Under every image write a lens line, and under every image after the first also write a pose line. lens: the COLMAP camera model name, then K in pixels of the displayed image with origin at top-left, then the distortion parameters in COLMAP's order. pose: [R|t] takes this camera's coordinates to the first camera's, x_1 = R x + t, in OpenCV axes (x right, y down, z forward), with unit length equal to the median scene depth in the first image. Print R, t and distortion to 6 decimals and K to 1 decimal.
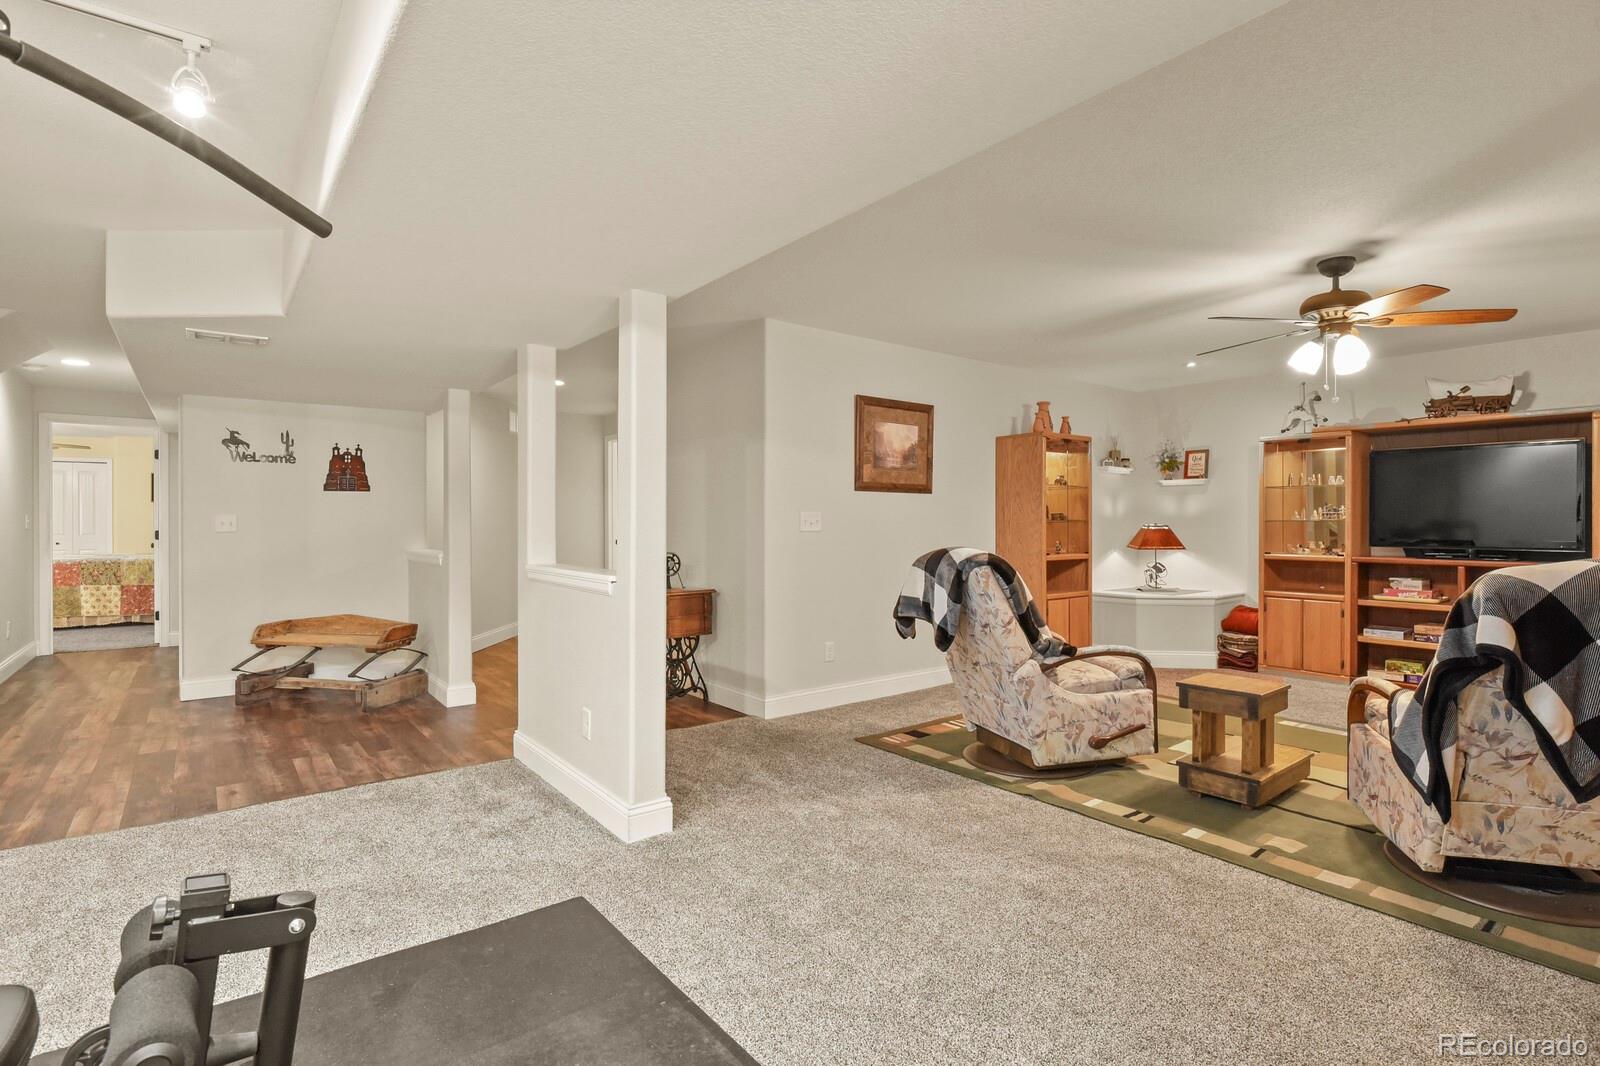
lens RADIAL K [[791.9, 0, 800.2], [0, 791.9, 525.5], [0, 0, 1]] dist [-0.006063, -0.000995]
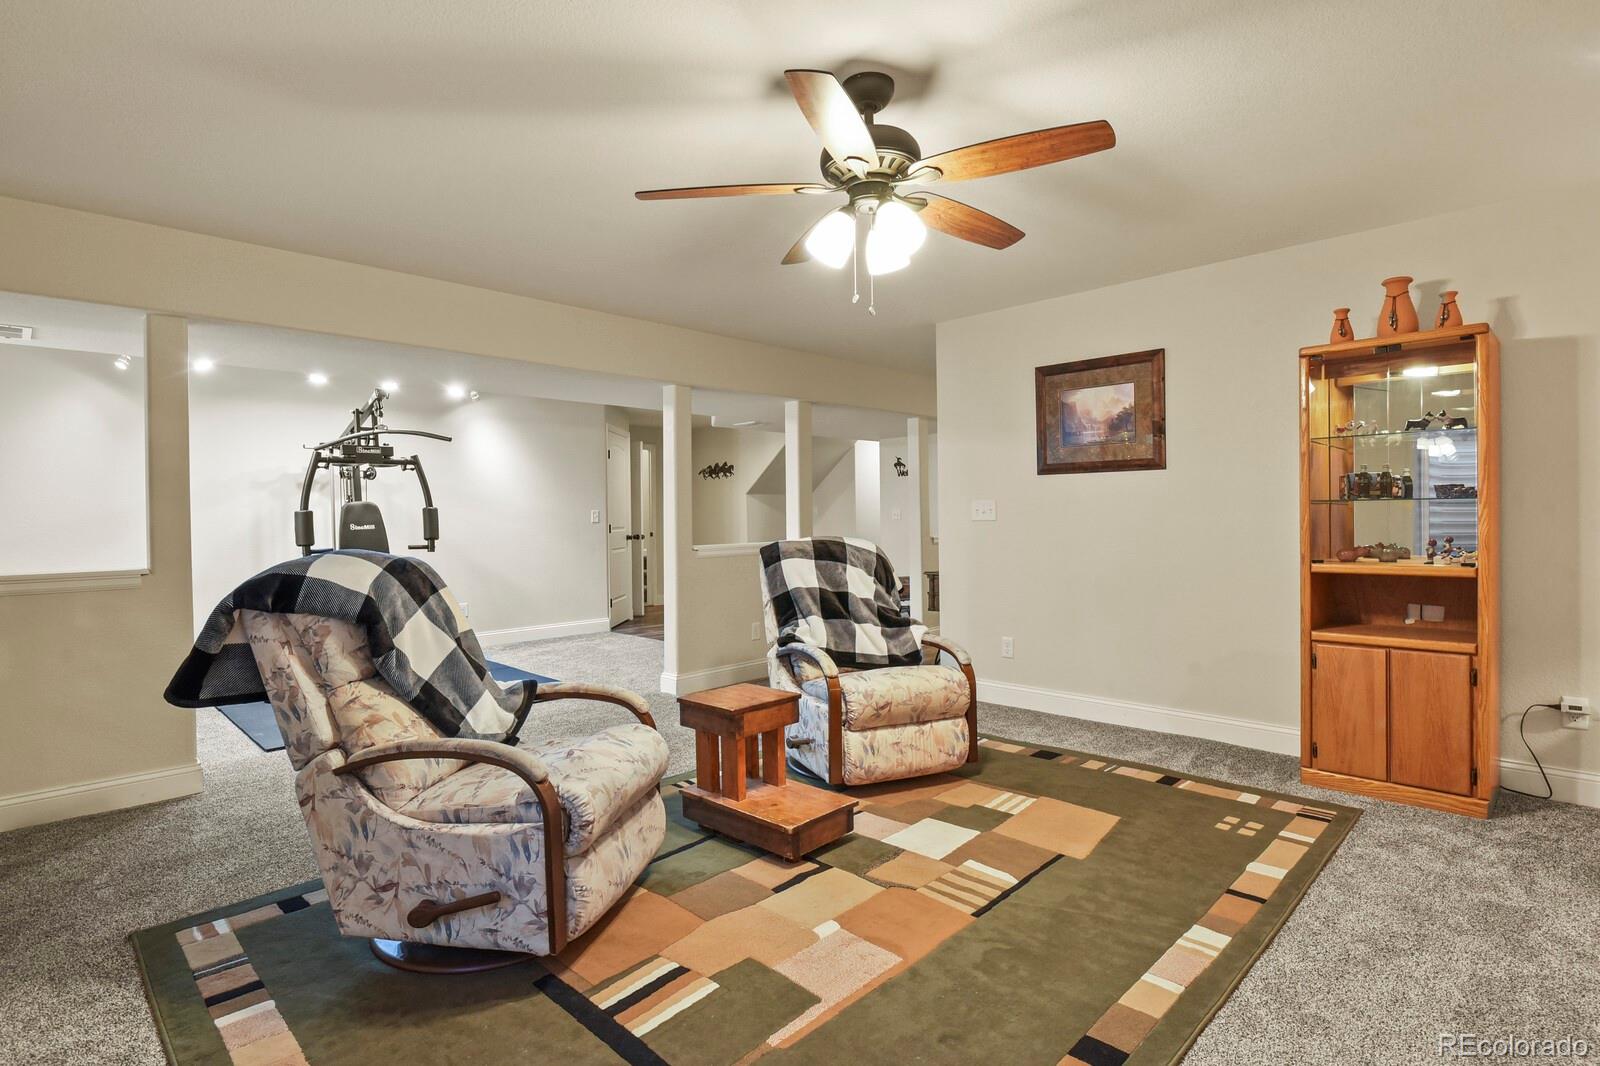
lens RADIAL K [[791.9, 0, 800.2], [0, 791.9, 525.5], [0, 0, 1]] dist [-0.006063, -0.000995]
pose [[0.137190, 0.008138, -0.990511, 0.847187], [0.009106, 0.999914, 0.009476, 0.001922], [0.990503, -0.010319, 0.137104, 0.564227]]
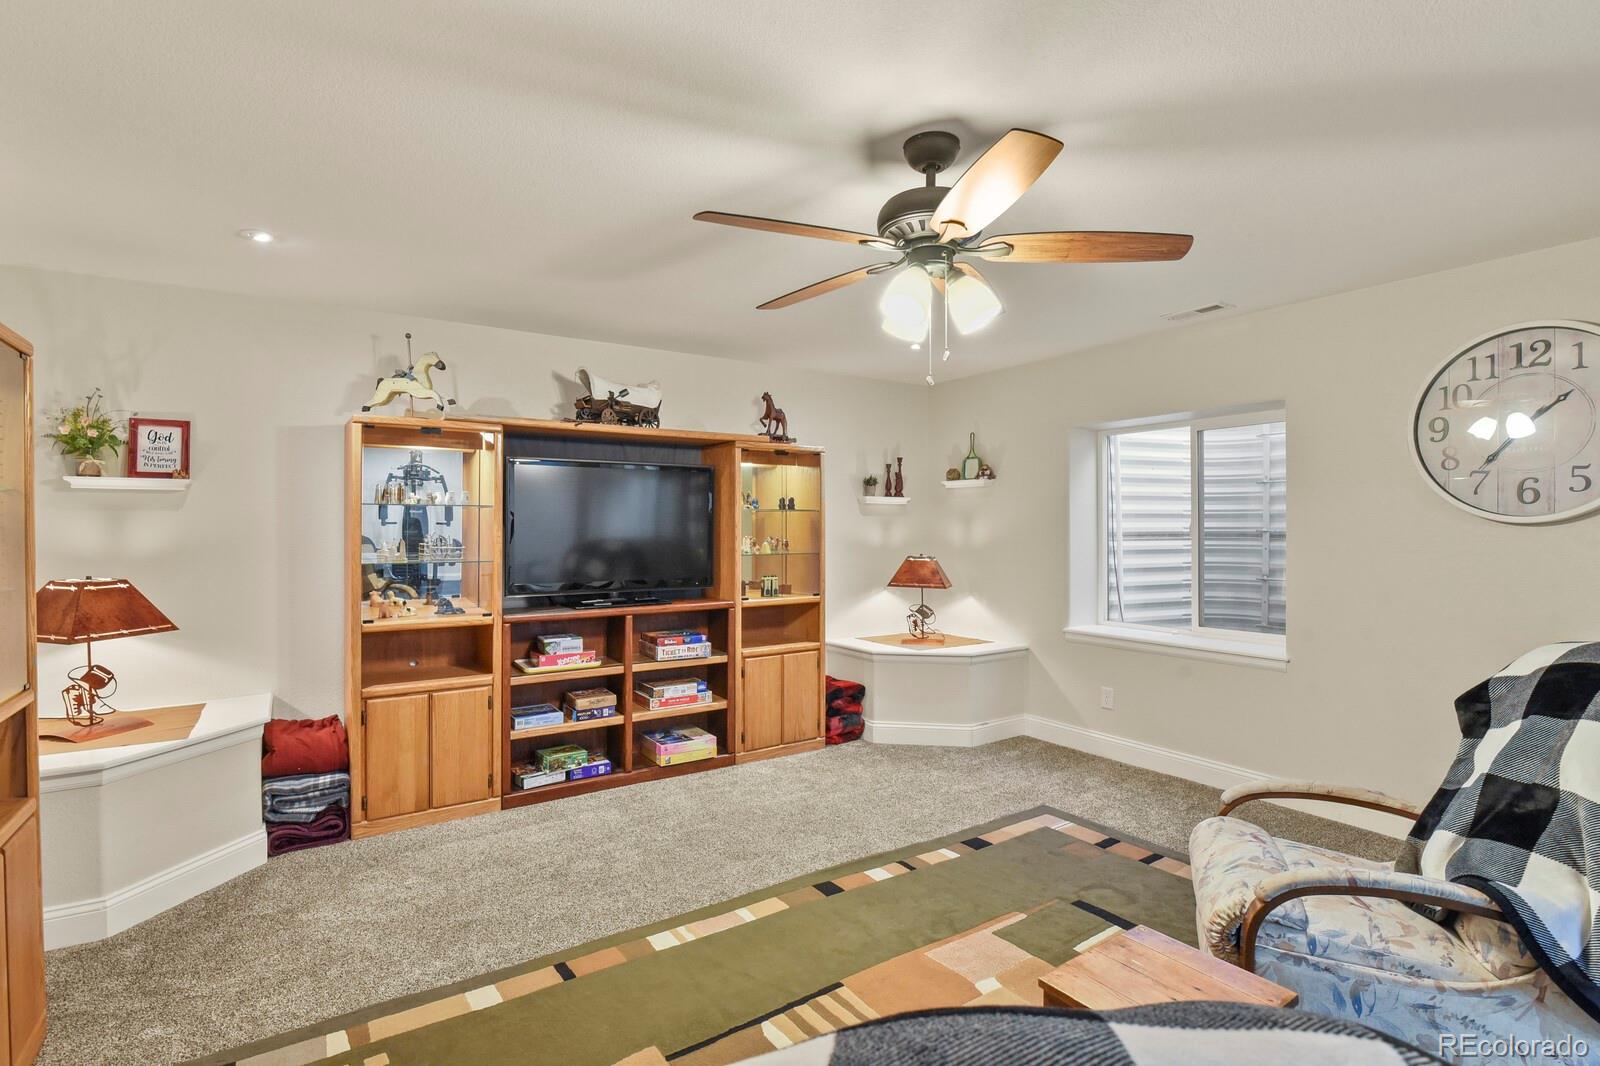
lens RADIAL K [[775.1, 0, 792.4], [0, 775.1, 519.0], [0, 0, 1]] dist [-0.000641, 0.000015]
pose [[0.080053, 0.002671, 0.996787, 0.067190], [0.003403, 0.999990, -0.002953, -0.037905], [-0.996785, 0.003629, 0.080043, 0.695238]]
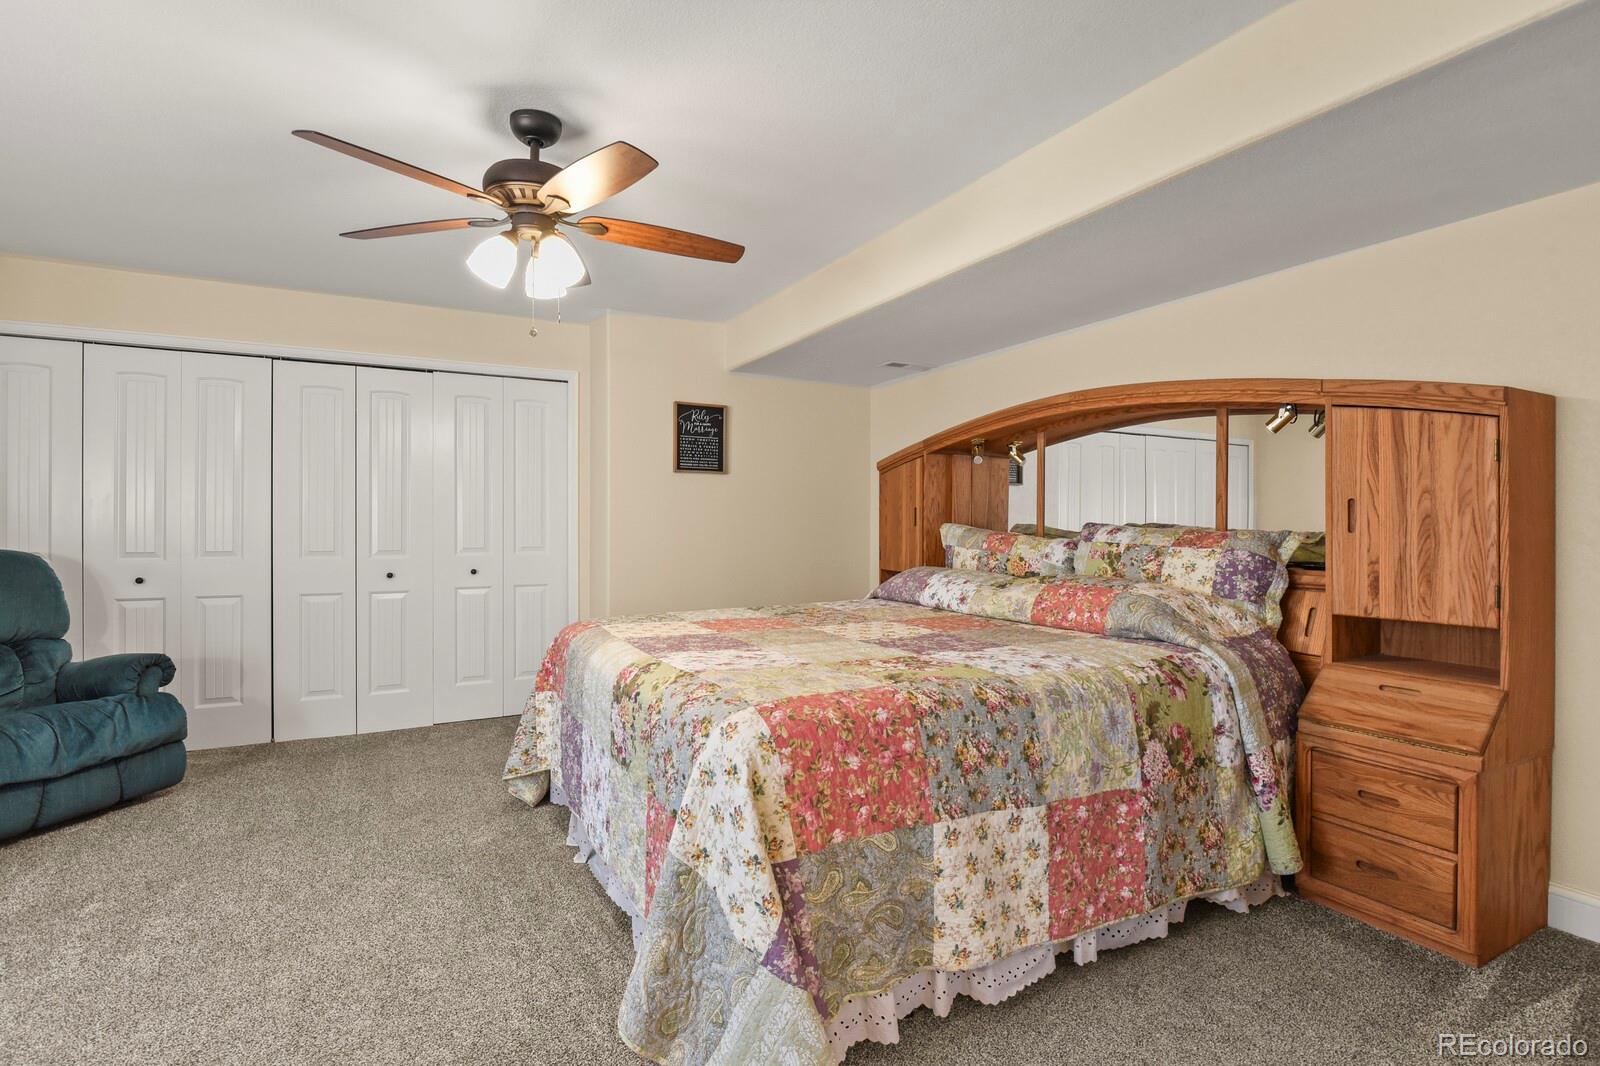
lens RADIAL K [[791.9, 0, 800.2], [0, 791.9, 525.5], [0, 0, 1]] dist [-0.006063, -0.000995]
pose [[0.990560, -0.004586, -0.137001, -1.422319], [0.004330, 0.999988, -0.002169, -0.001812], [0.137009, 0.001555, 0.990569, 1.222874]]
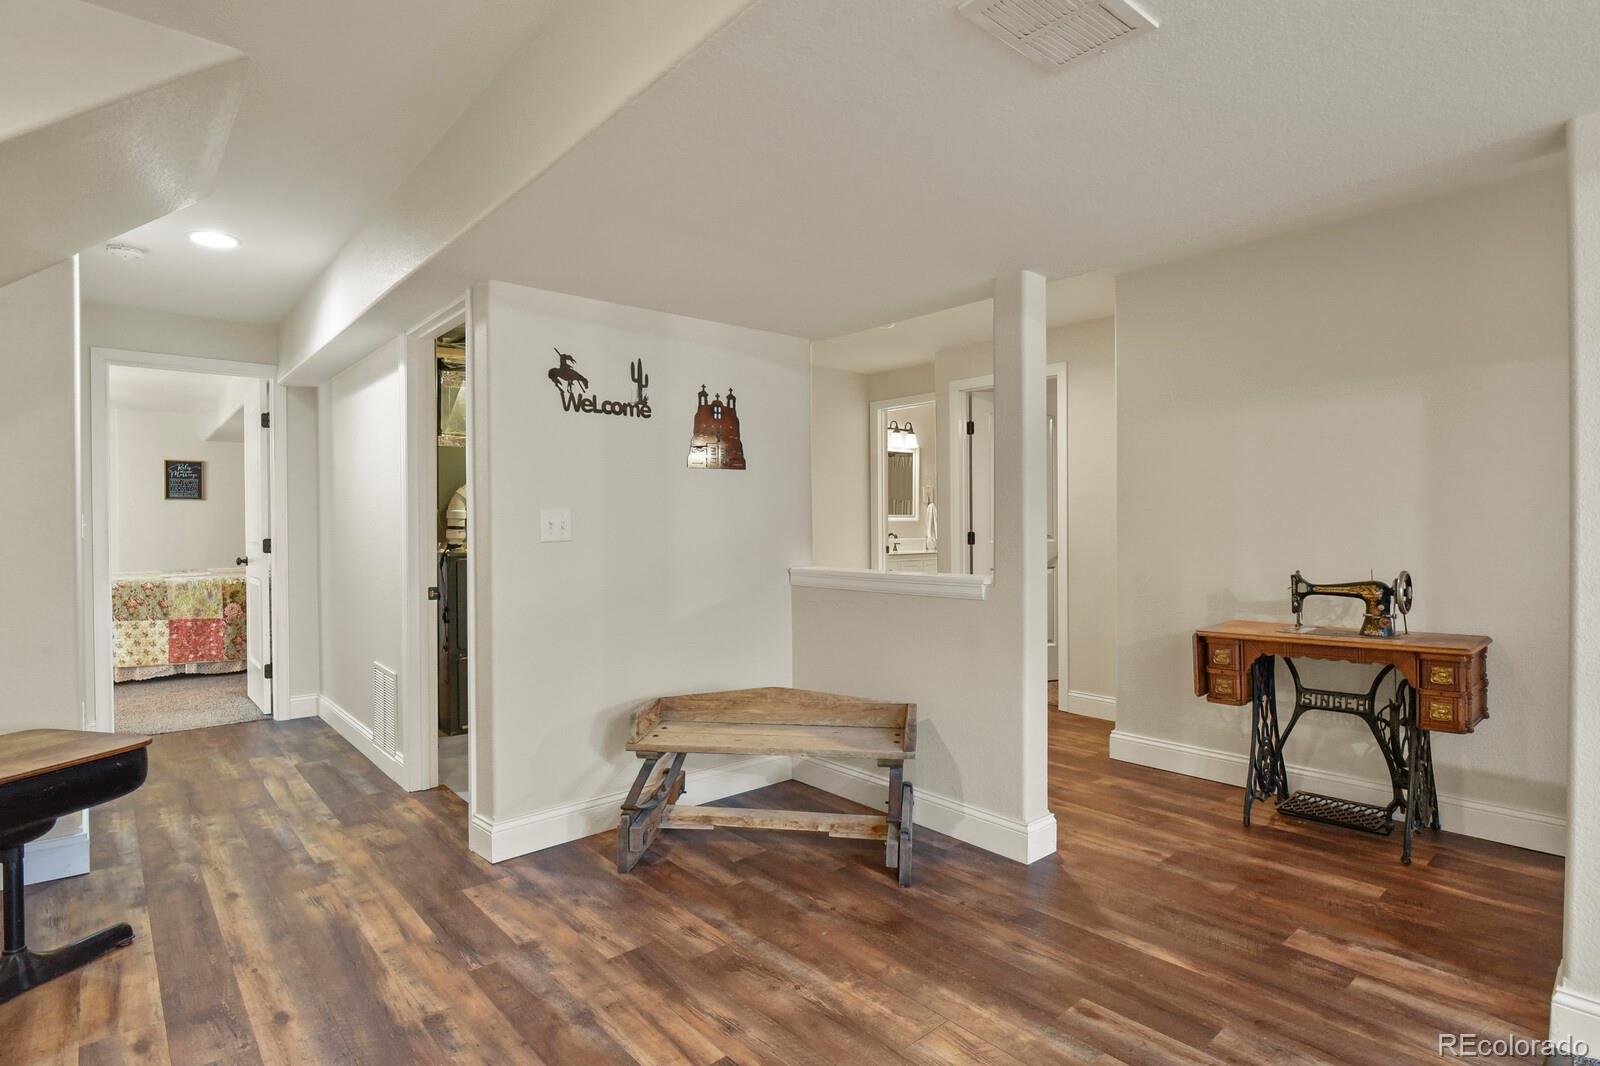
lens RADIAL K [[816.3, 0, 800.0], [0, 816.3, 533.0], [0, 0, 1]] dist [-0.004578, -0.001073]
pose [[0.997520, -0.007967, 0.069927, -0.585209], [0.007411, 0.999939, 0.008209, -0.000726], [-0.069988, -0.007670, 0.997518, 0.420238]]
